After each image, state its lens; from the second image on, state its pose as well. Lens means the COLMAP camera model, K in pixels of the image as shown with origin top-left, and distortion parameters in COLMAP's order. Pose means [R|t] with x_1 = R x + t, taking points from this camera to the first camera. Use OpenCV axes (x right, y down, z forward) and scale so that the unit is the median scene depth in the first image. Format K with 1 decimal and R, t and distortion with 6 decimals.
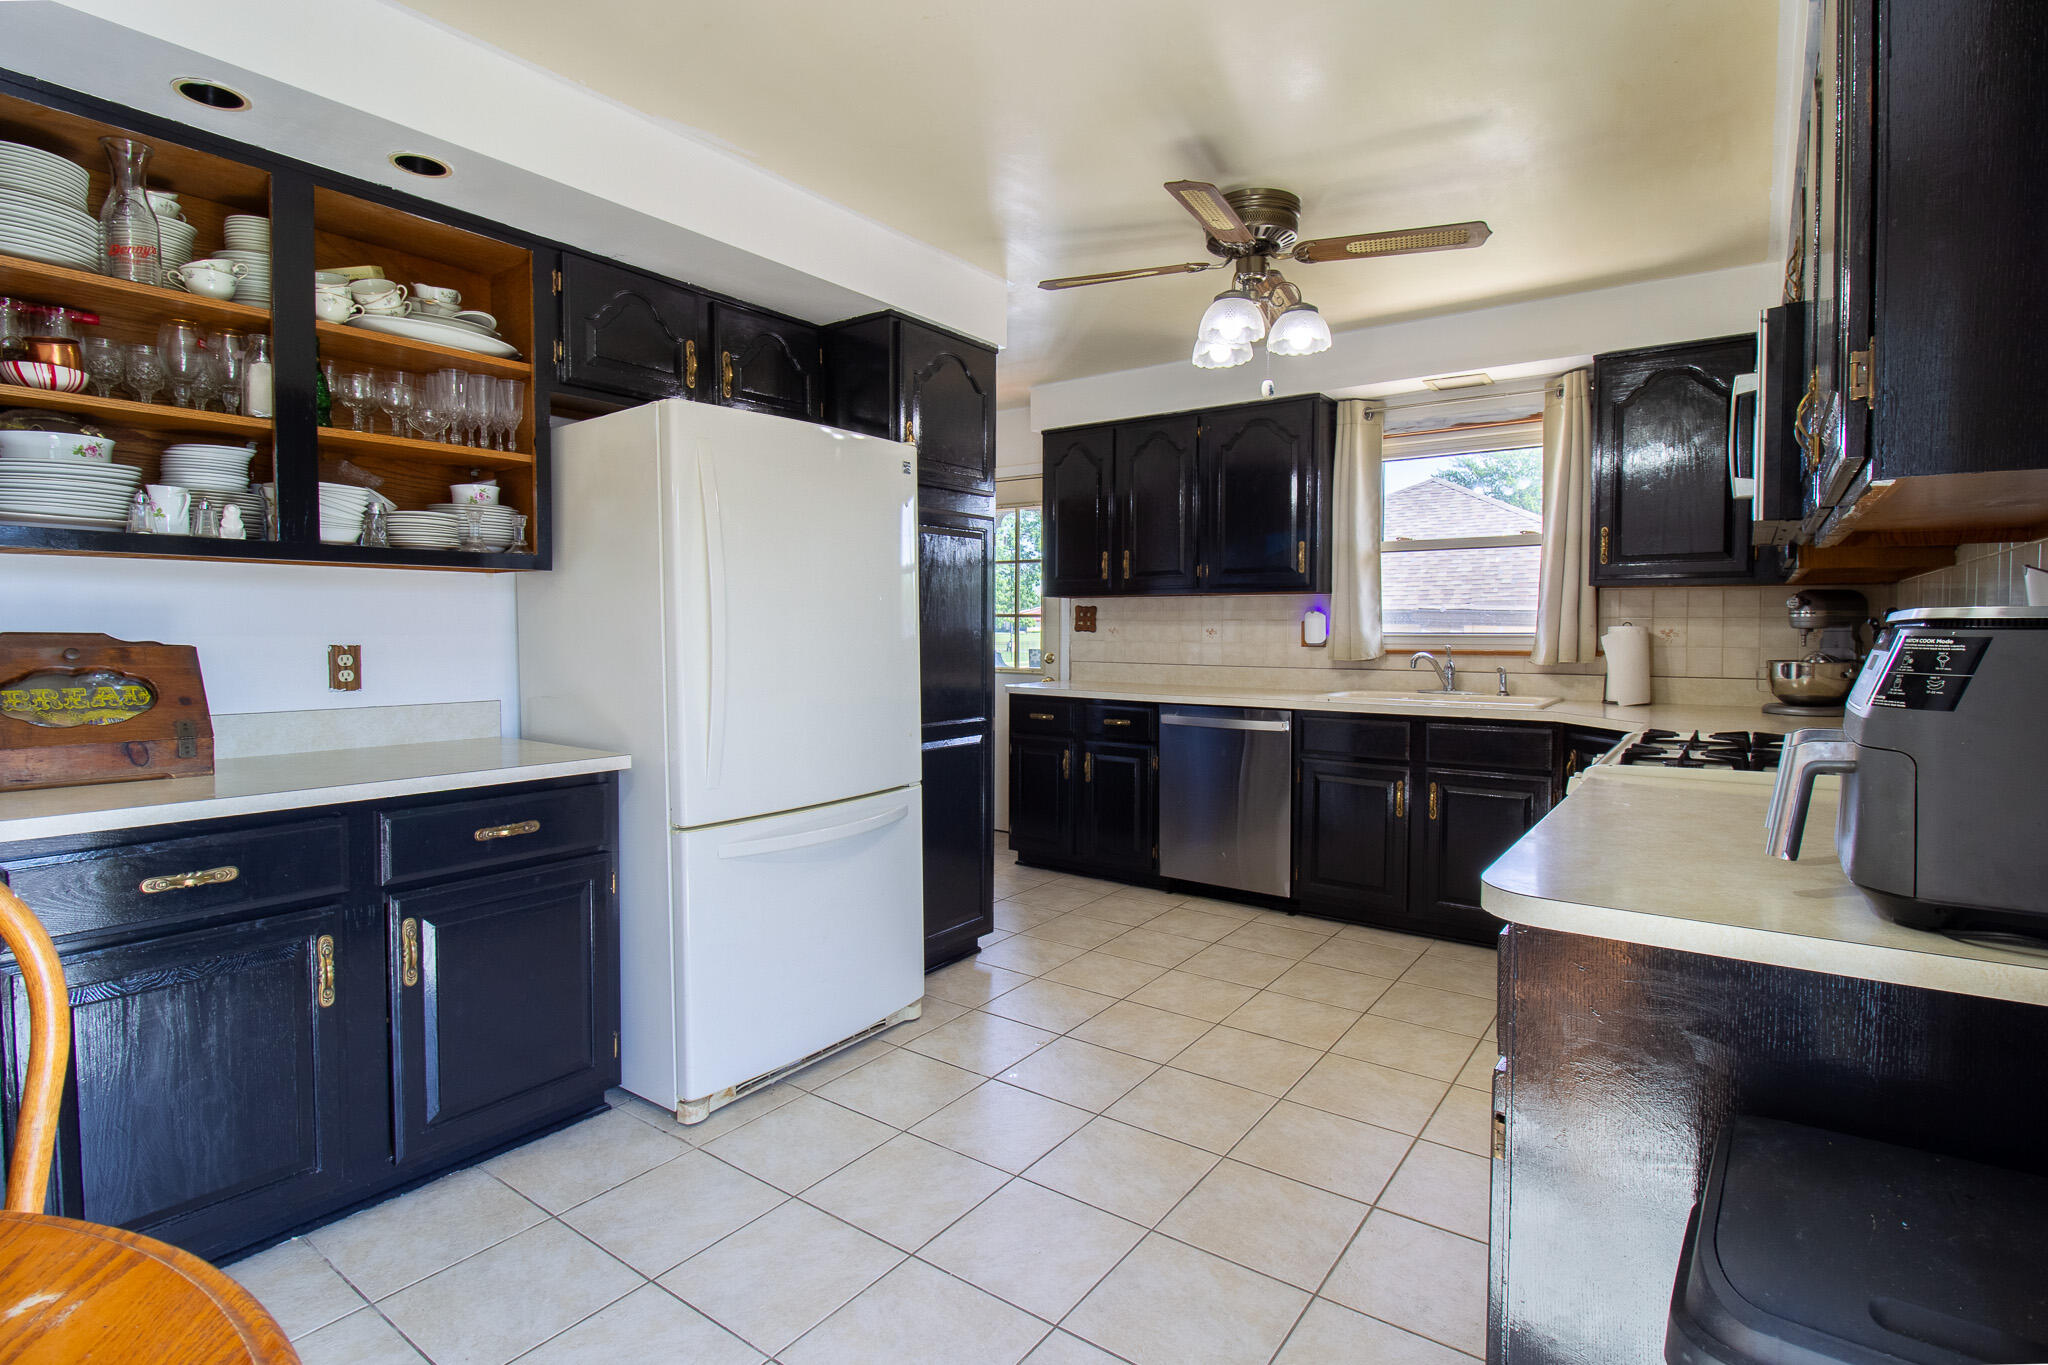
lens RADIAL K [[971.2, 0, 1035.7], [0, 971.2, 676.1], [0, 0, 1]] dist [-0.001120, -0.012152]
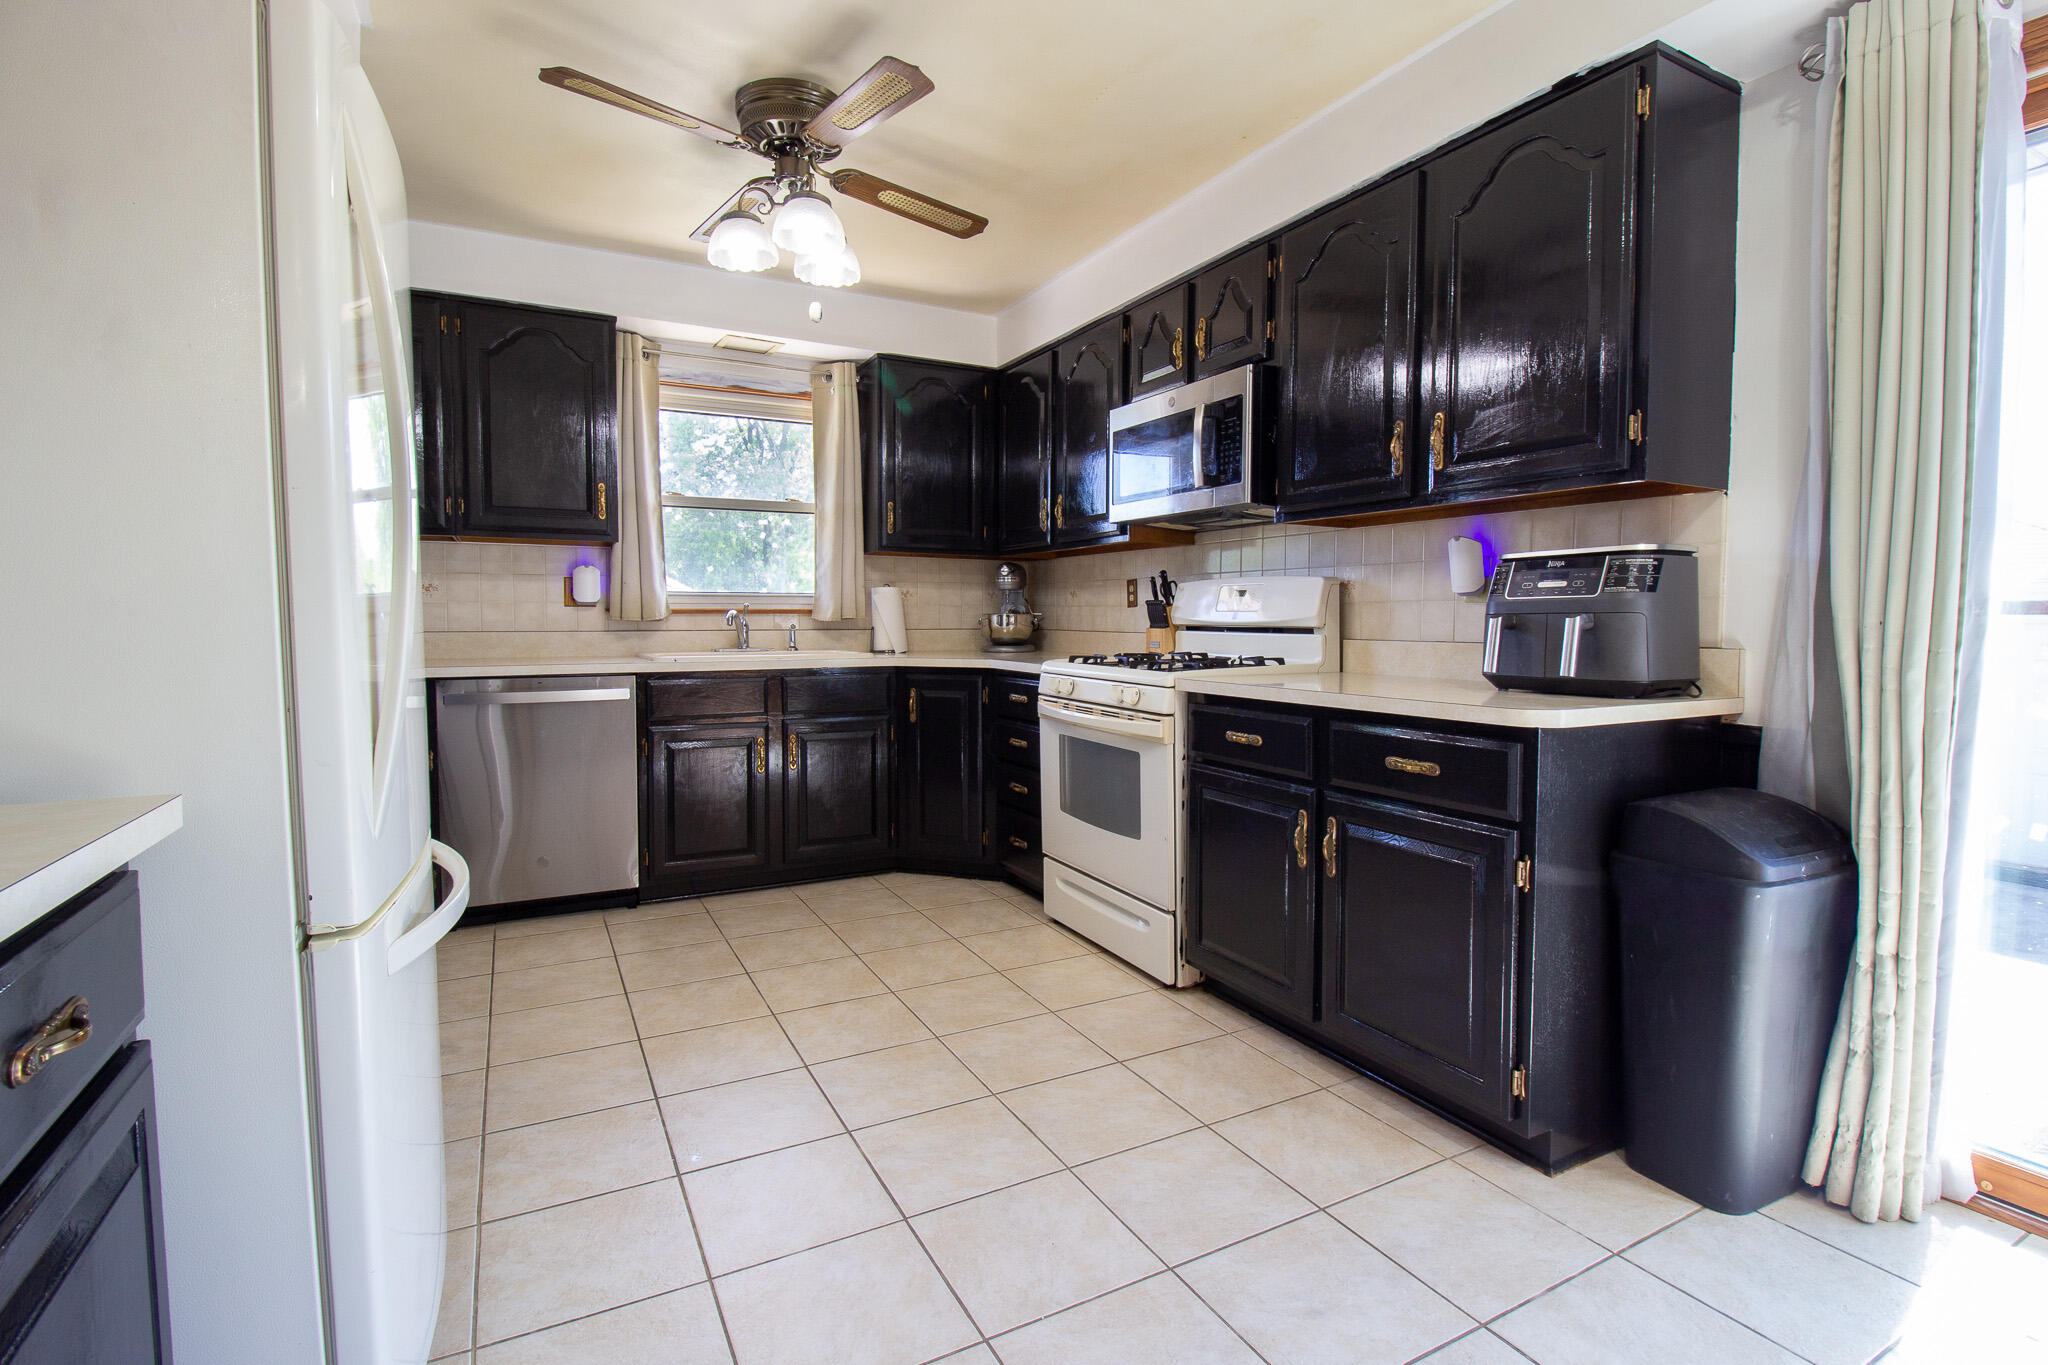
lens RADIAL K [[971.2, 0, 1038.5], [0, 971.2, 672.6], [0, 0, 1]] dist [-0.001120, -0.012152]
pose [[0.436081, -0.049967, 0.898519, -0.361267], [0.042738, 0.998481, 0.034784, 0.018406], [-0.898892, 0.023233, 0.437554, 0.284831]]
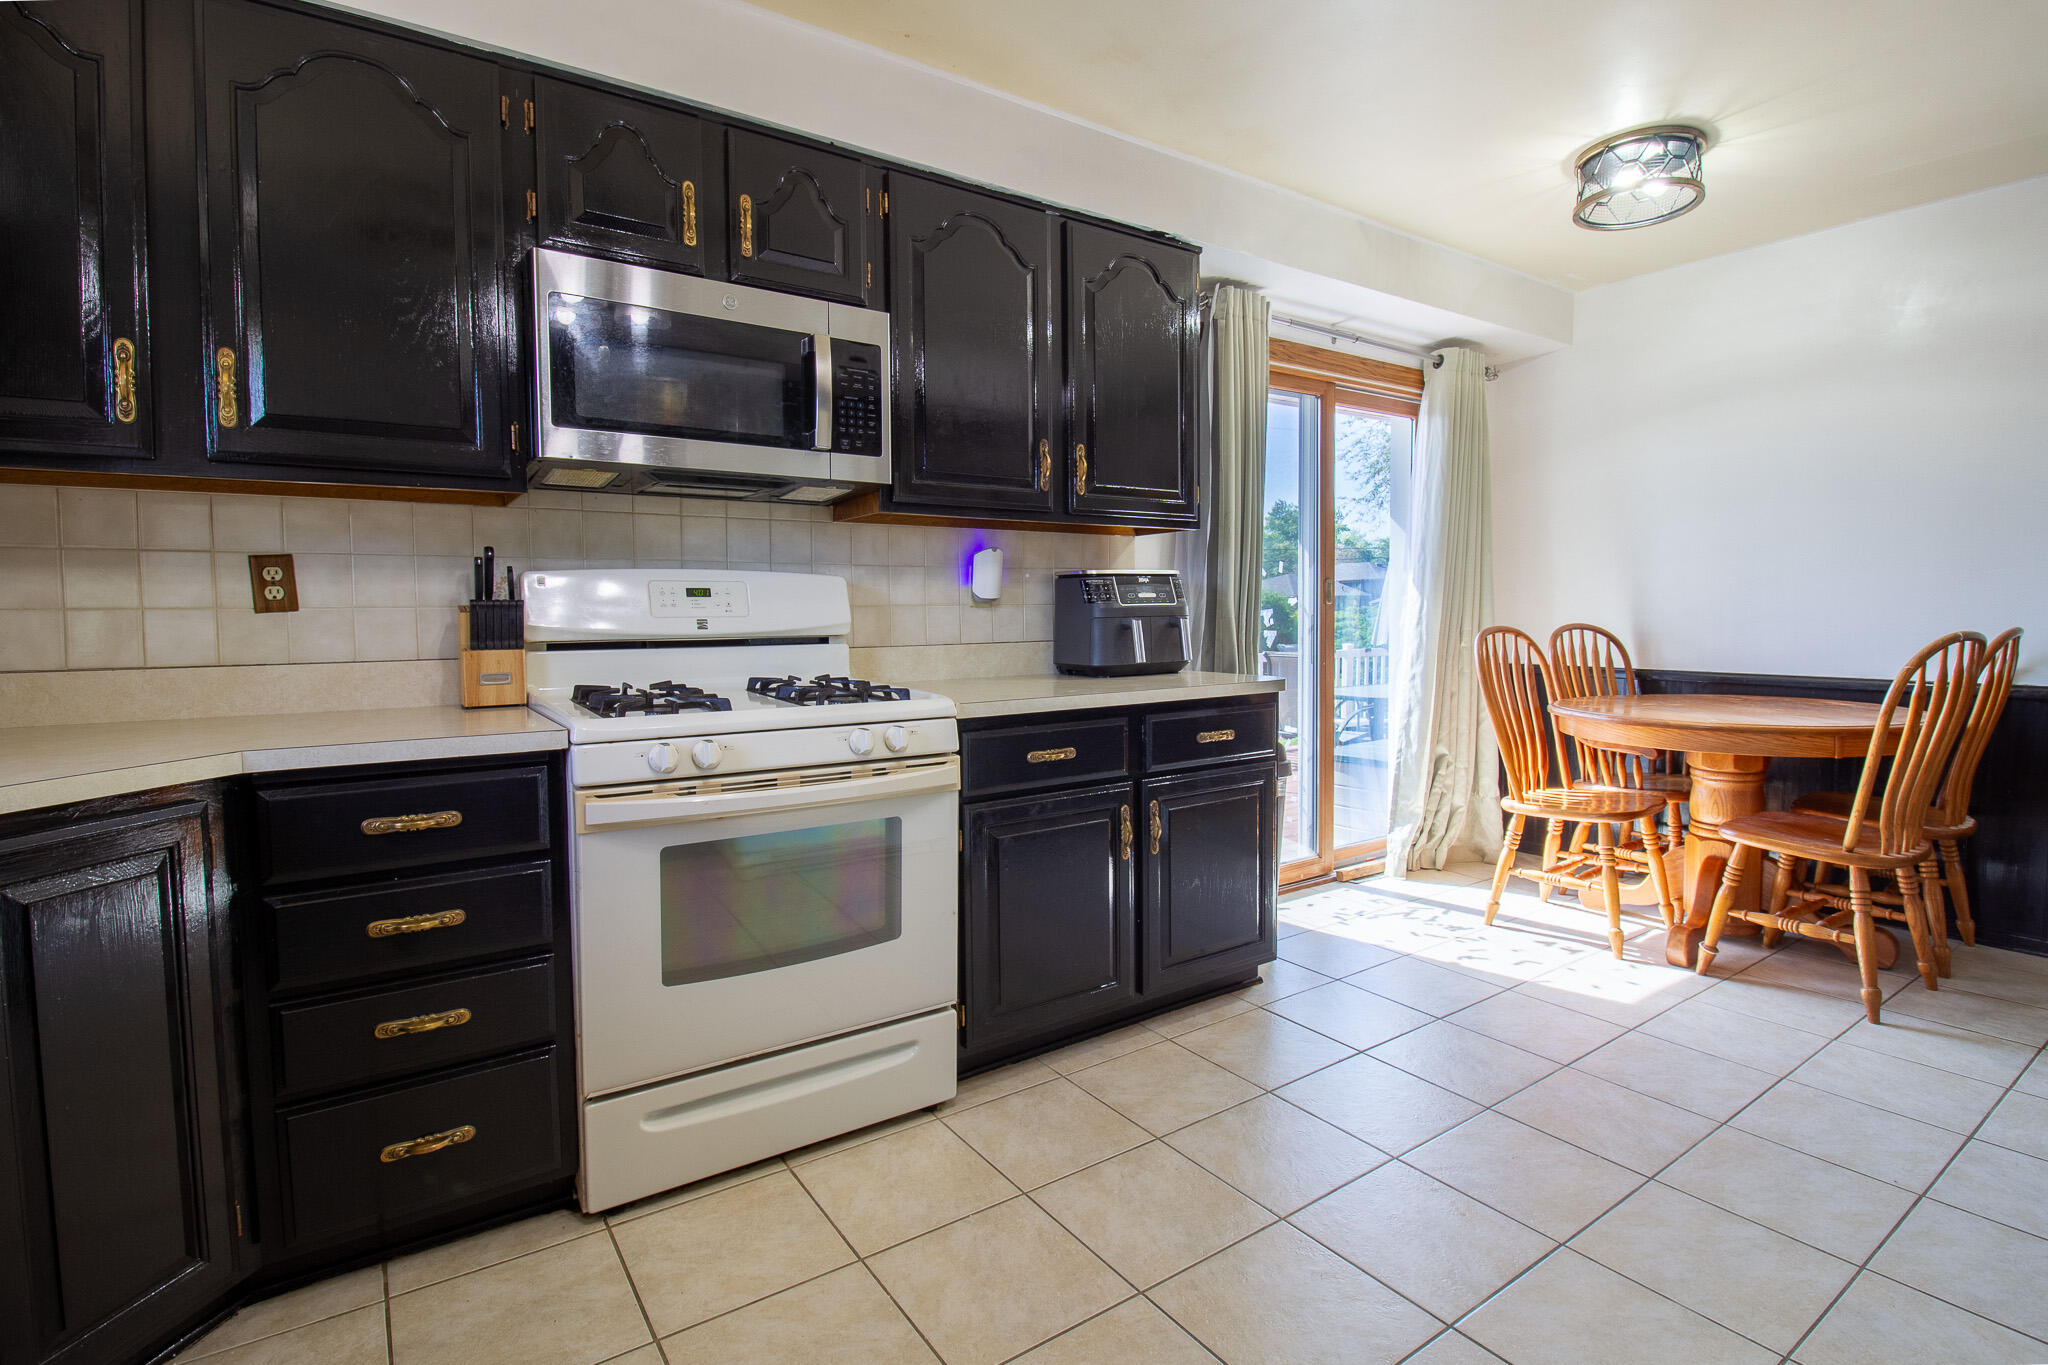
lens RADIAL K [[971.2, 0, 1030.1], [0, 971.2, 672.6], [0, 0, 1]] dist [-0.001120, -0.012152]
pose [[-0.941626, -0.013399, 0.336393, 0.070770], [0.025739, 0.993418, 0.111617, -0.024732], [-0.335675, 0.113760, -0.935083, 0.970626]]
